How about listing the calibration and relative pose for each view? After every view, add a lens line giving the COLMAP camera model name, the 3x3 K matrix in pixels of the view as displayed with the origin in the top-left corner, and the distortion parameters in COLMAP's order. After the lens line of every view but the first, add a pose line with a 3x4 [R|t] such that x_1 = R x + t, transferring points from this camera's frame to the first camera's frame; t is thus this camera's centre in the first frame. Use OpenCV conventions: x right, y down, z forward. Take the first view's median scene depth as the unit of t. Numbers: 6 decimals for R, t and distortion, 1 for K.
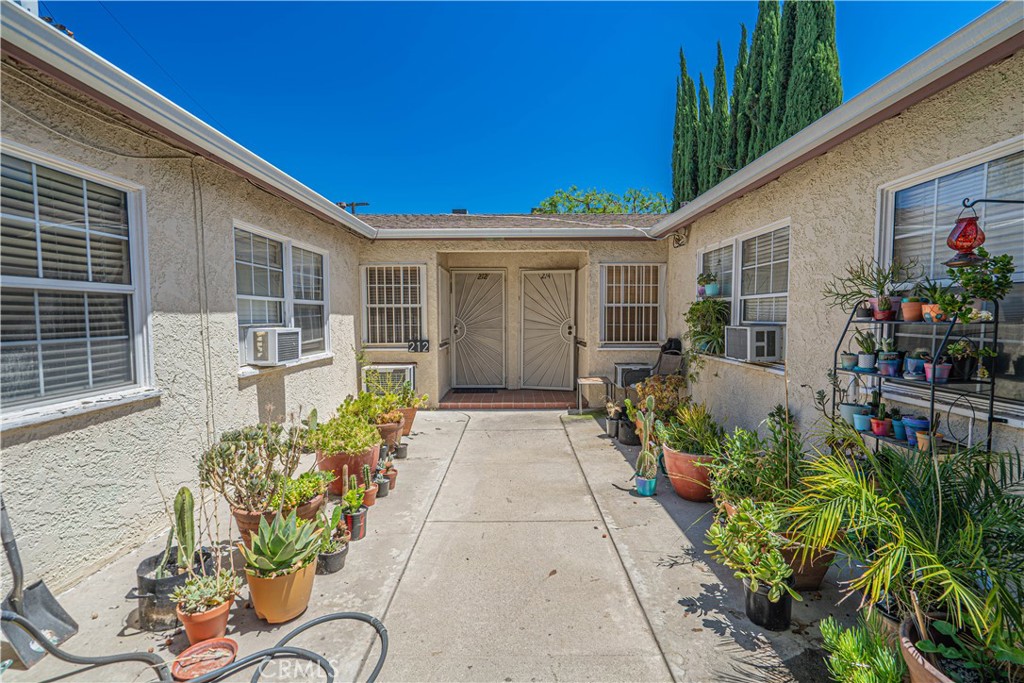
lens RADIAL K [[457.7, 0, 516.3], [0, 457.7, 345.0], [0, 0, 1]] dist [-0.001480, 0.000282]
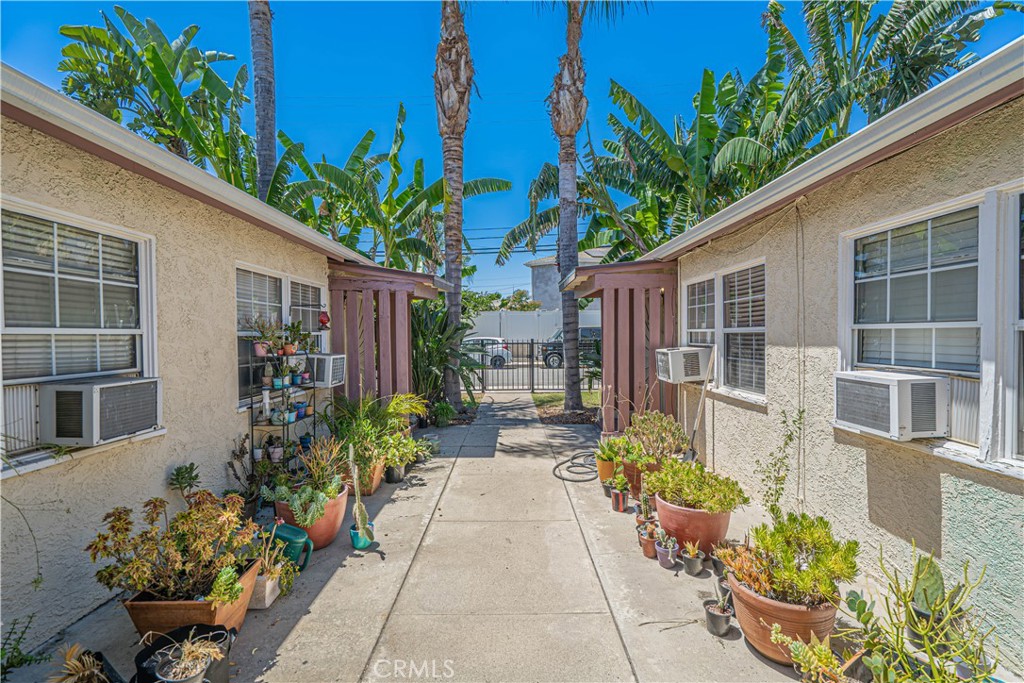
lens RADIAL K [[457.7, 0, 516.3], [0, 457.7, 345.0], [0, 0, 1]] dist [-0.001480, 0.000282]
pose [[-0.999868, 0.012602, -0.010214, -0.028880], [0.011671, 0.996180, 0.086535, -0.172151], [0.011265, 0.086404, -0.996196, 2.029502]]
